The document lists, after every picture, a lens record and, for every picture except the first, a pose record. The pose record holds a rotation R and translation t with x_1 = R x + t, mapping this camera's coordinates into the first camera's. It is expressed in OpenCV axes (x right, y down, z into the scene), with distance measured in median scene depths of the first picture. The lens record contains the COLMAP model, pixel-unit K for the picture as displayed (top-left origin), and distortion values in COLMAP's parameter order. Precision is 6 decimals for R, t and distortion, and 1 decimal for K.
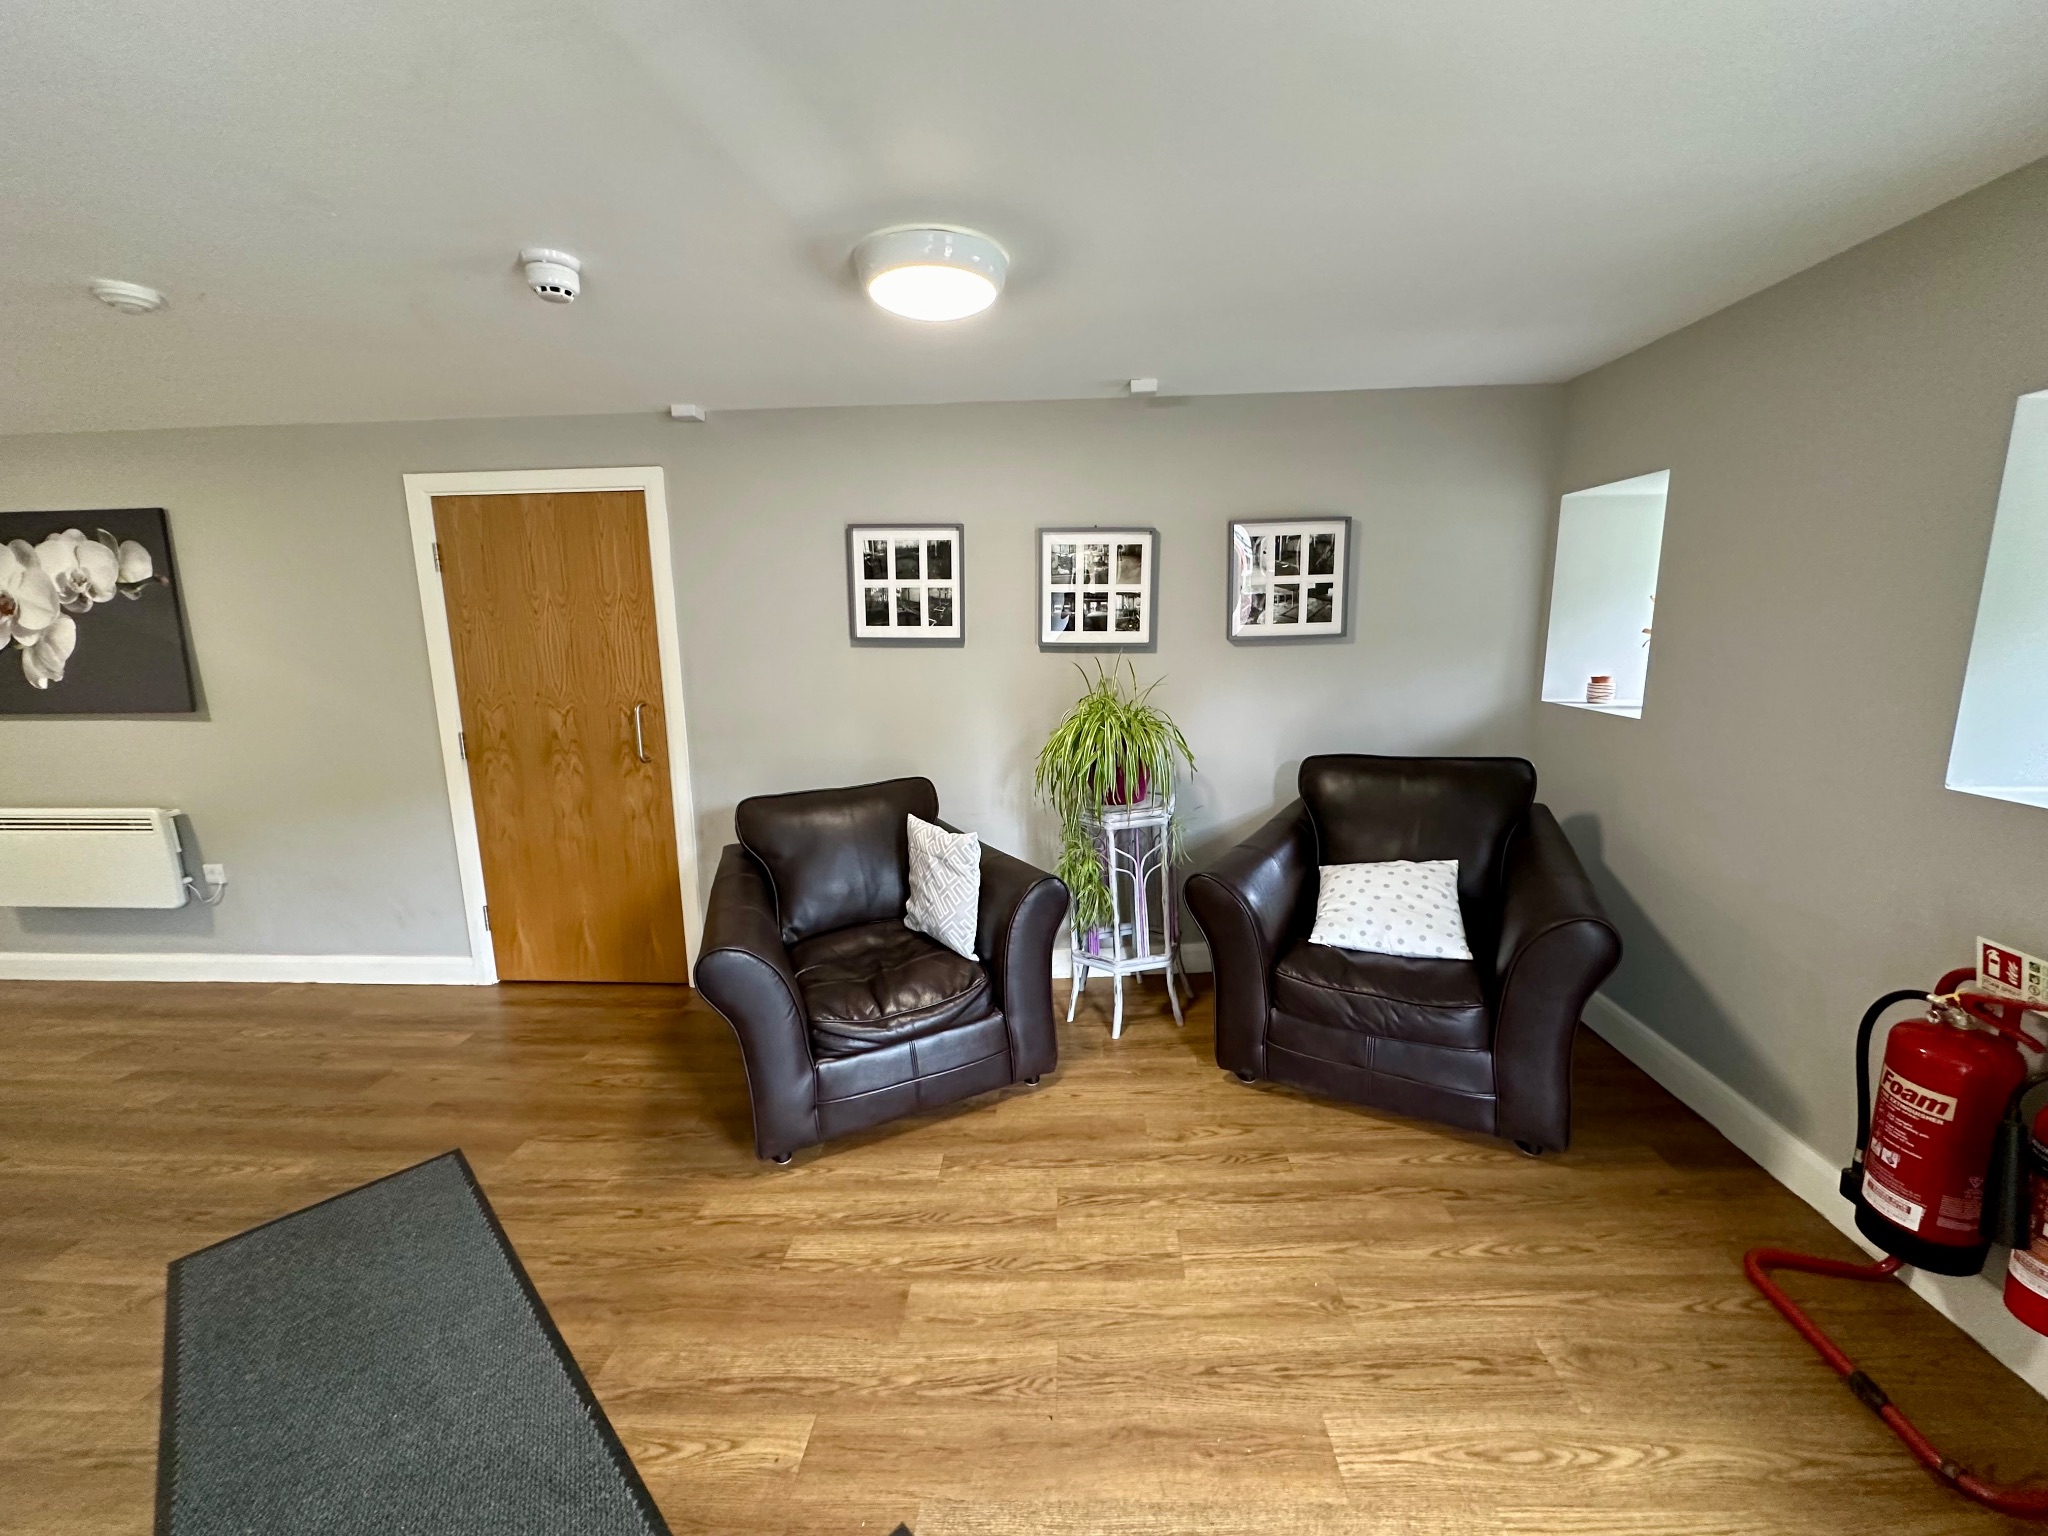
lens RADIAL K [[819.1, 0, 1021.9], [0, 819.1, 763.6], [0, 0, 1]] dist [-0.001936, 0.000103]
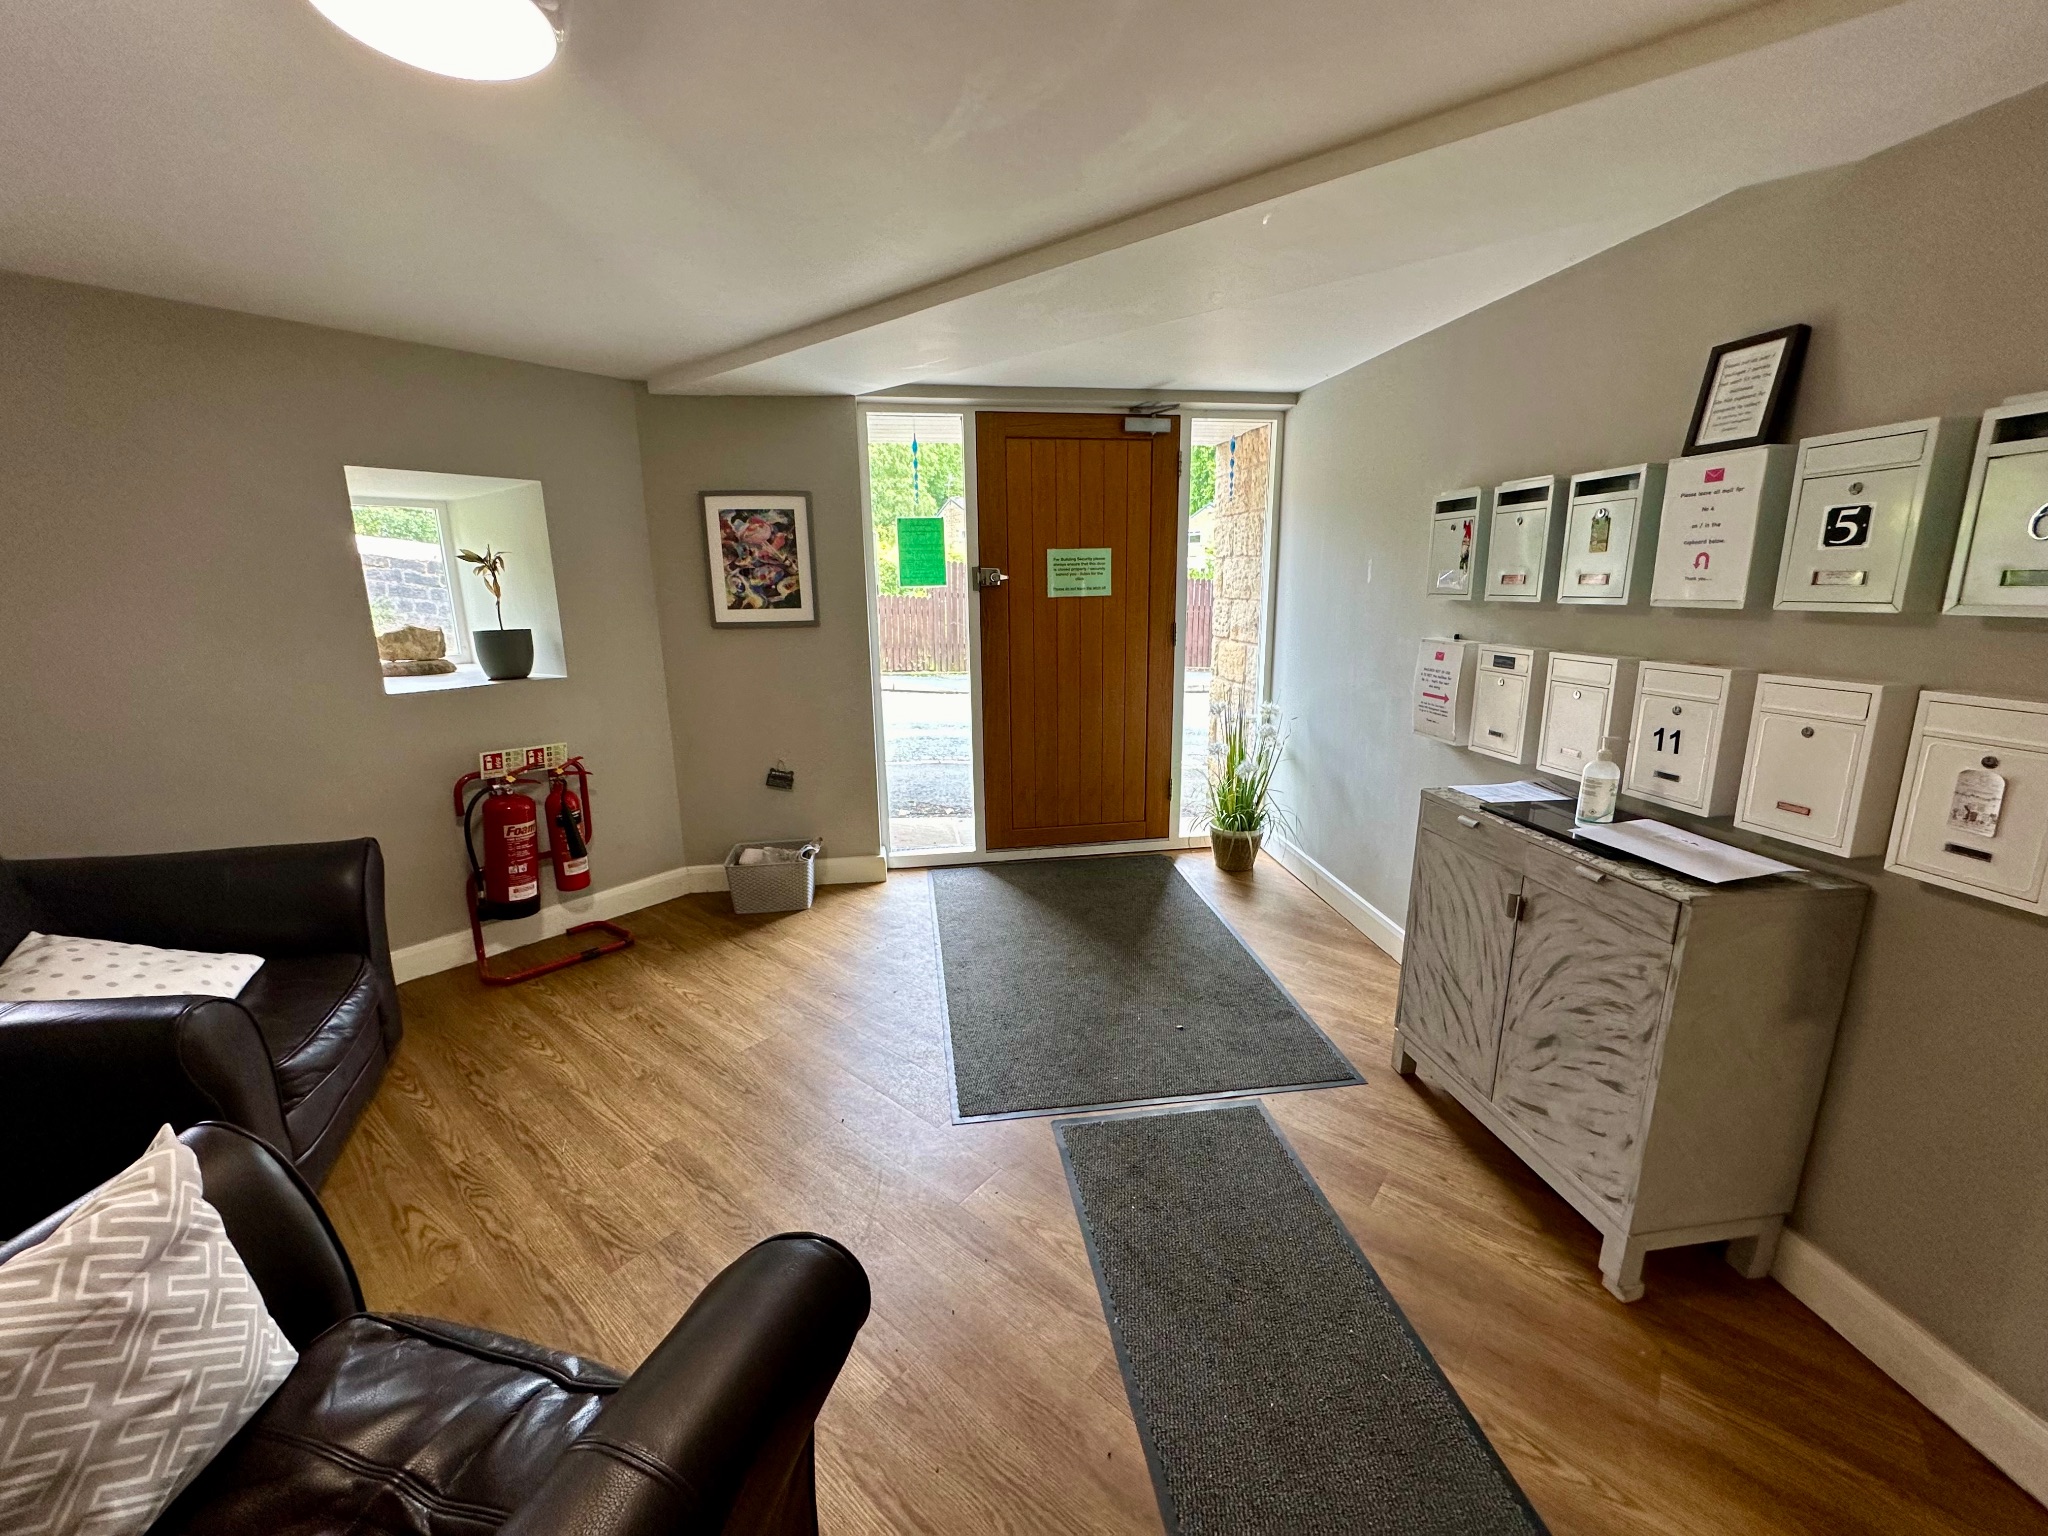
lens RADIAL K [[819.1, 0, 1023.3], [0, 819.1, 760.5], [0, 0, 1]] dist [-0.001936, 0.000103]
pose [[-0.805073, -0.102309, 0.584286, -1.009420], [0.134017, 0.928172, 0.347182, -0.273405], [-0.577838, 0.357811, -0.733536, 1.639006]]
